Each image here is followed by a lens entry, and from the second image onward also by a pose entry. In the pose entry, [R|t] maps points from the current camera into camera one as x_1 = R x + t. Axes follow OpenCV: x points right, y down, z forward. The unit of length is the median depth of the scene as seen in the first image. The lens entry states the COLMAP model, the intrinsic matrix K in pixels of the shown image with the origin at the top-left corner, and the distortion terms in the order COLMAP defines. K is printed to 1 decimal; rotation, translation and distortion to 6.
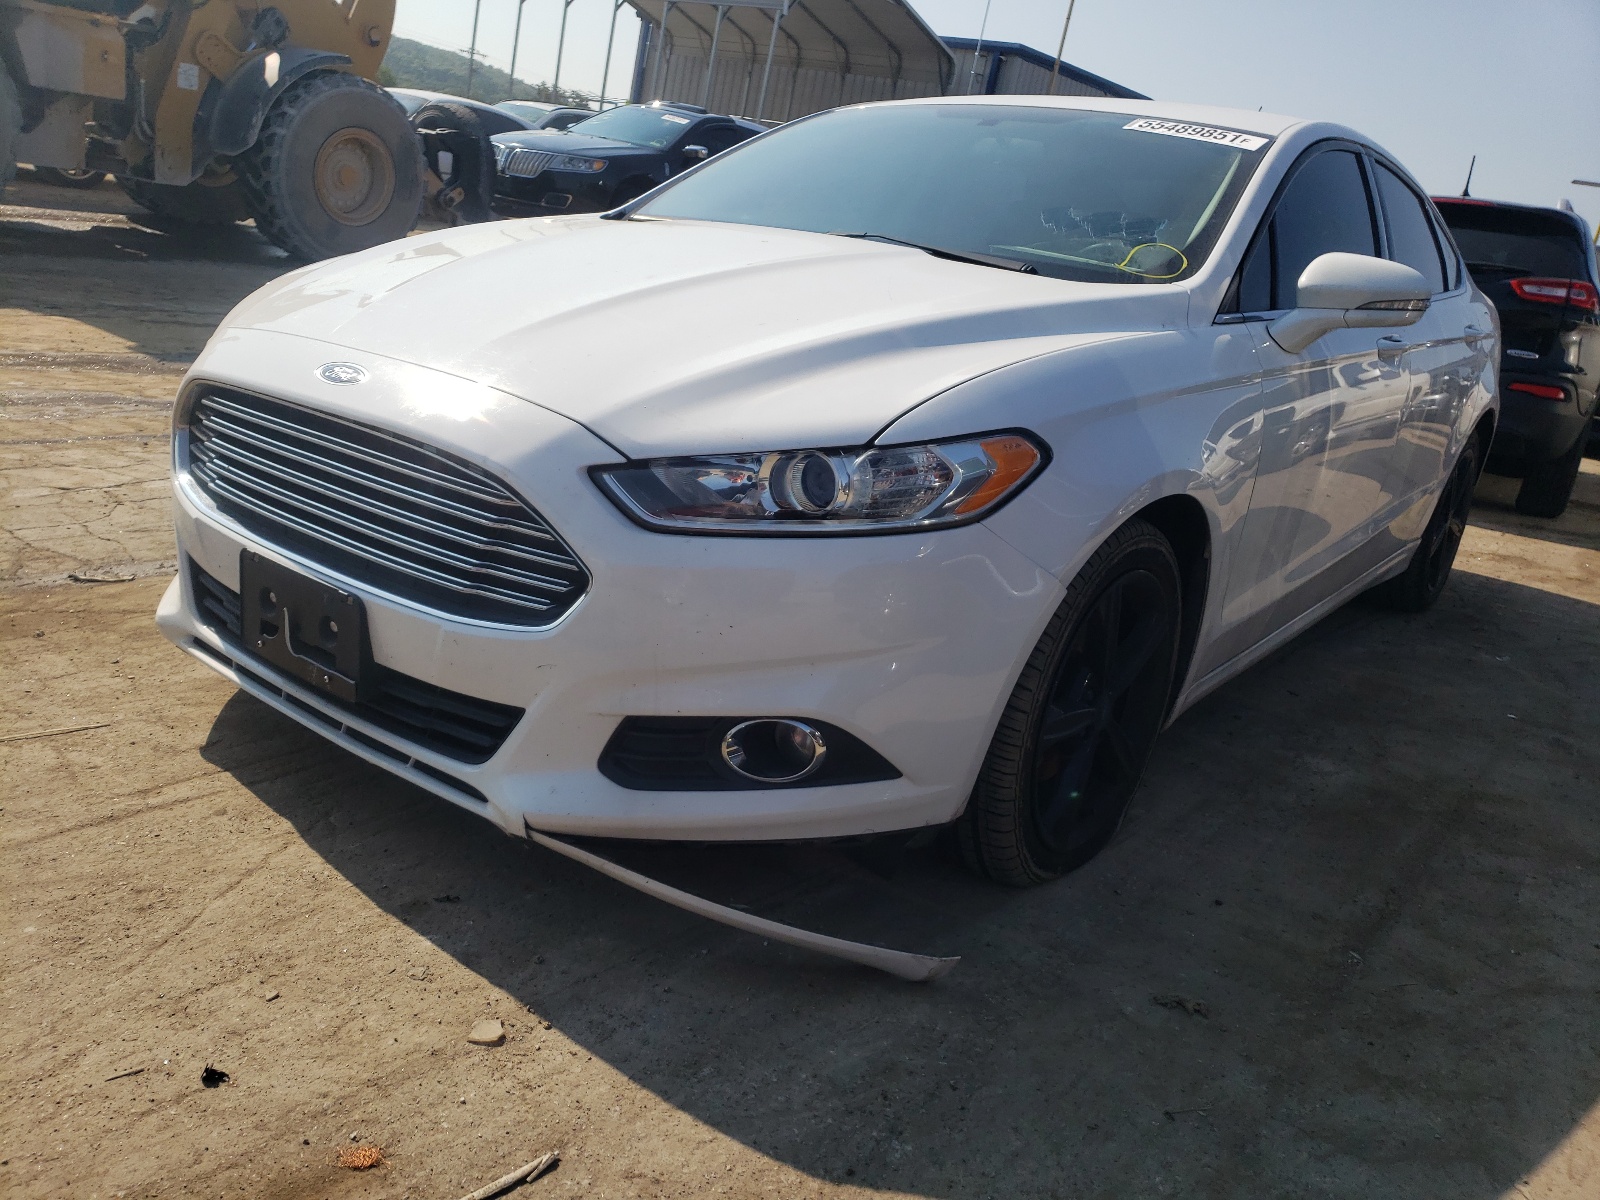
lens RADIAL K [[1367.4, 0, 800.0], [0, 1367.4, 600.0], [0, 0, 1]] dist [-0.017744, 0.066567]
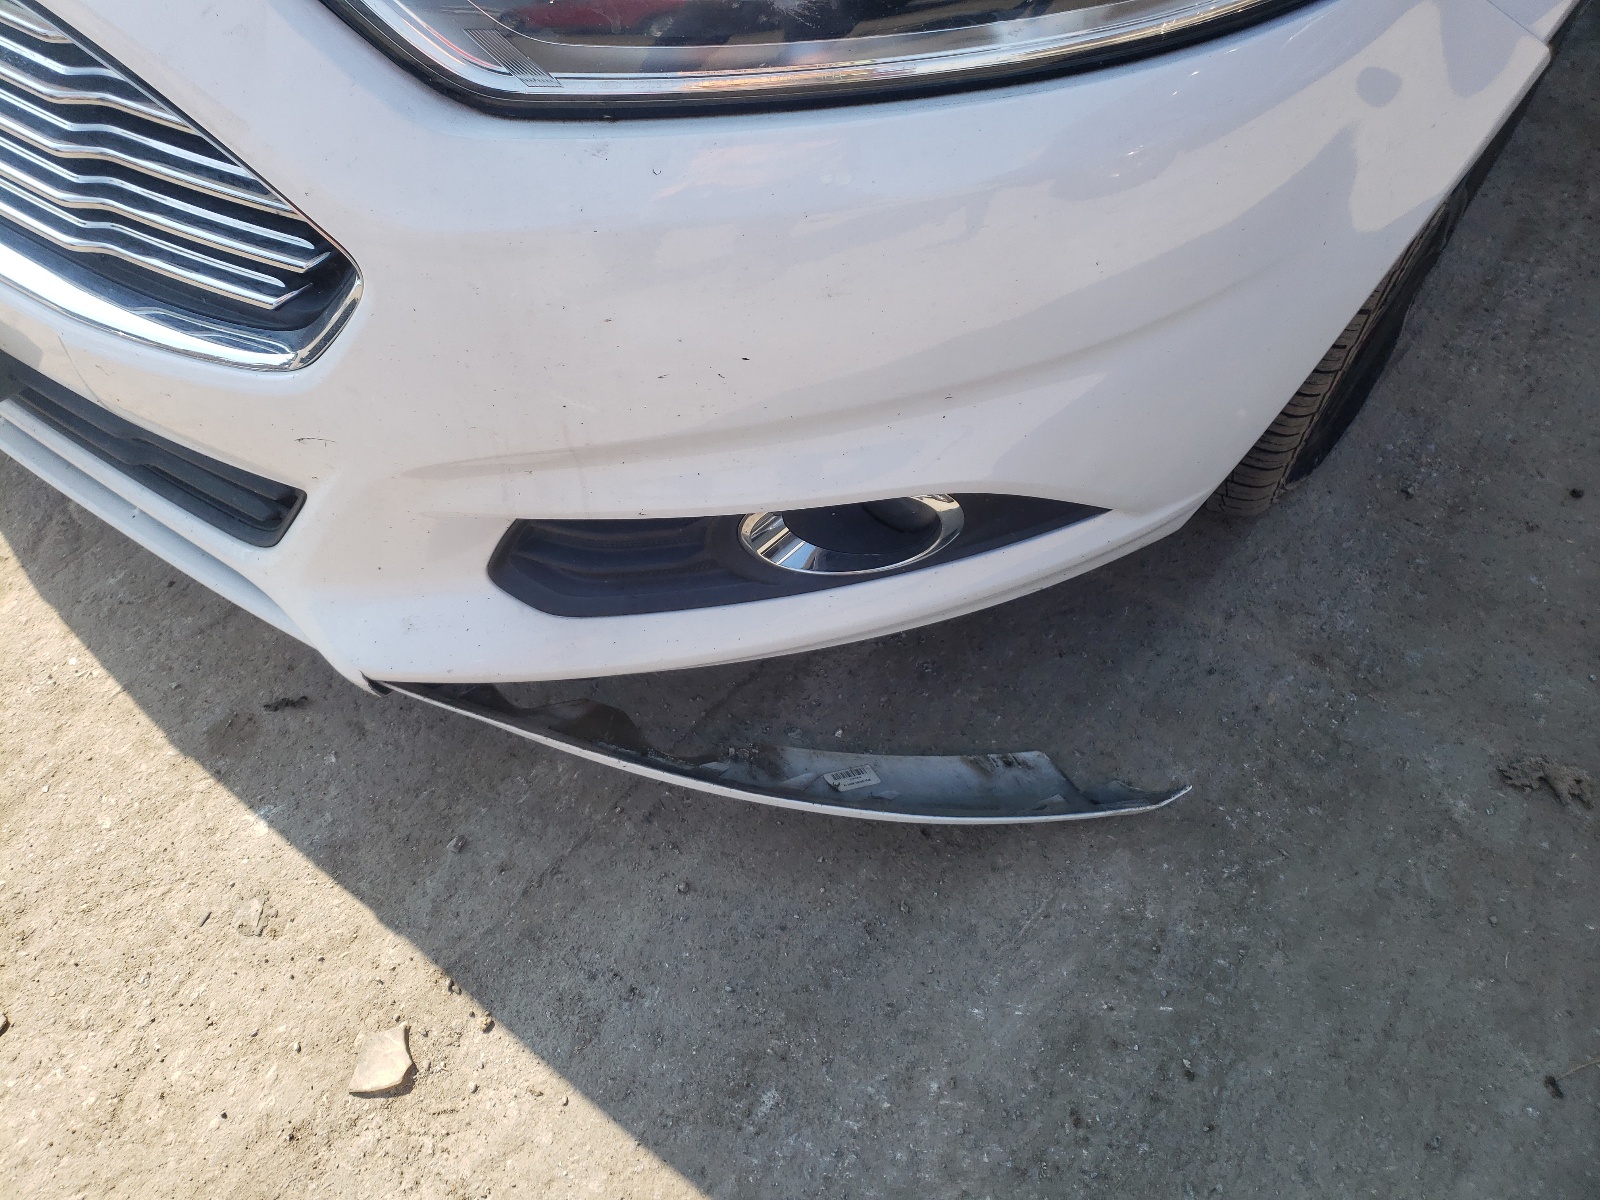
lens RADIAL K [[1367.4, 0, 800.0], [0, 1367.4, 600.0], [0, 0, 1]] dist [-0.017744, 0.066567]
pose [[0.996659, -0.069348, -0.043149, -0.014302], [0.081368, 0.797156, 0.598266, -0.162882], [-0.007092, -0.599778, 0.800135, 0.627354]]
